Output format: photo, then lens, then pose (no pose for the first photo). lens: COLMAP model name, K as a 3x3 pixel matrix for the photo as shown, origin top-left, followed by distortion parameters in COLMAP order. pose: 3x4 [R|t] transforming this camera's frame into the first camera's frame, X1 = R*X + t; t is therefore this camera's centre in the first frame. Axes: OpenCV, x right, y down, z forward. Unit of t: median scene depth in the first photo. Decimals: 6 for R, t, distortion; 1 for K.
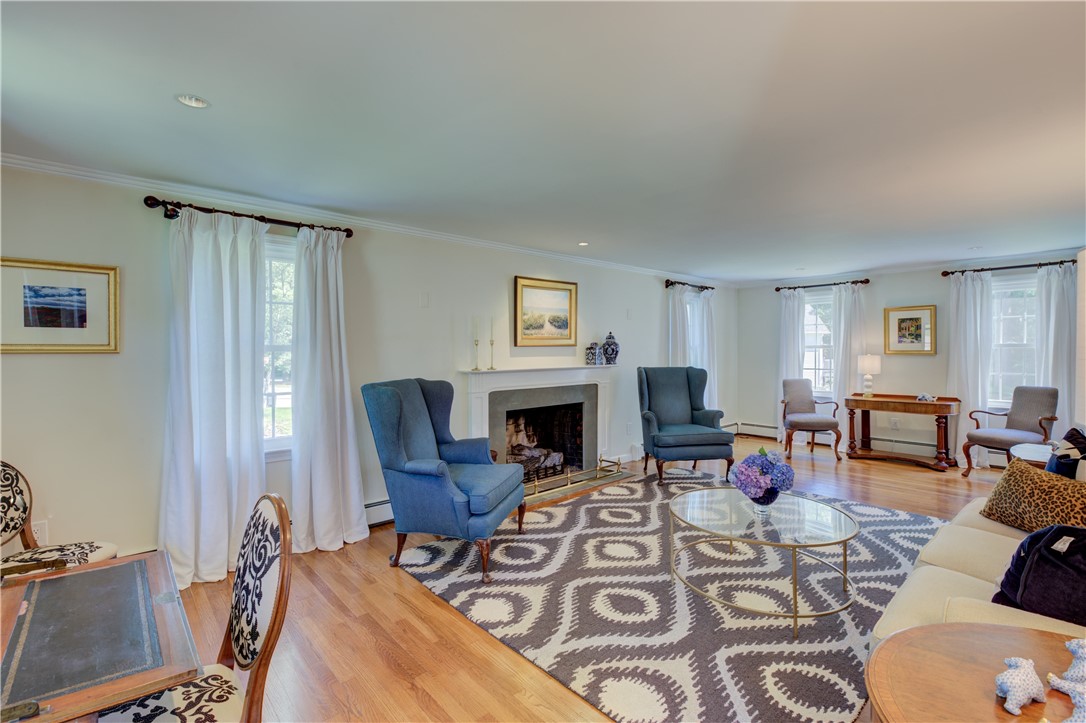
lens RADIAL K [[484.9, 0, 553.3], [0, 484.9, 353.2], [0, 0, 1]] dist [0.001275, 0.000141]
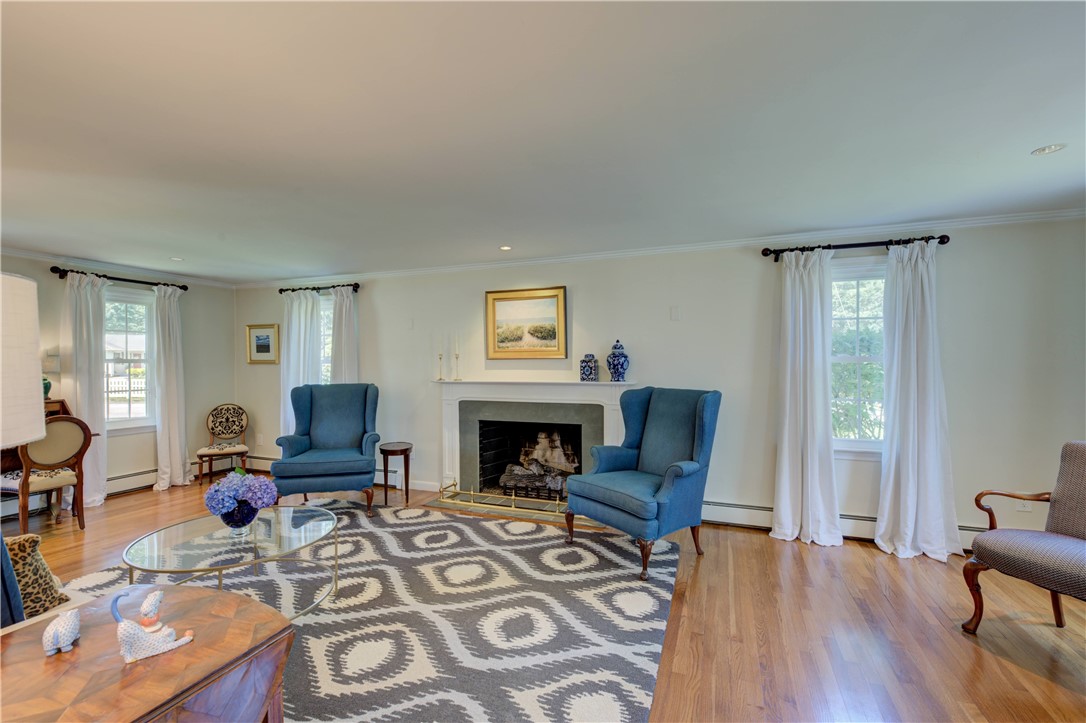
lens RADIAL K [[484.9, 0, 547.2], [0, 484.9, 367.0], [0, 0, 1]] dist [0.001275, 0.000141]
pose [[0.435612, 0.014617, -0.900016, 0.884708], [-0.004611, 0.999891, 0.014008, -0.012747], [0.900123, -0.001952, 0.435632, 0.642146]]
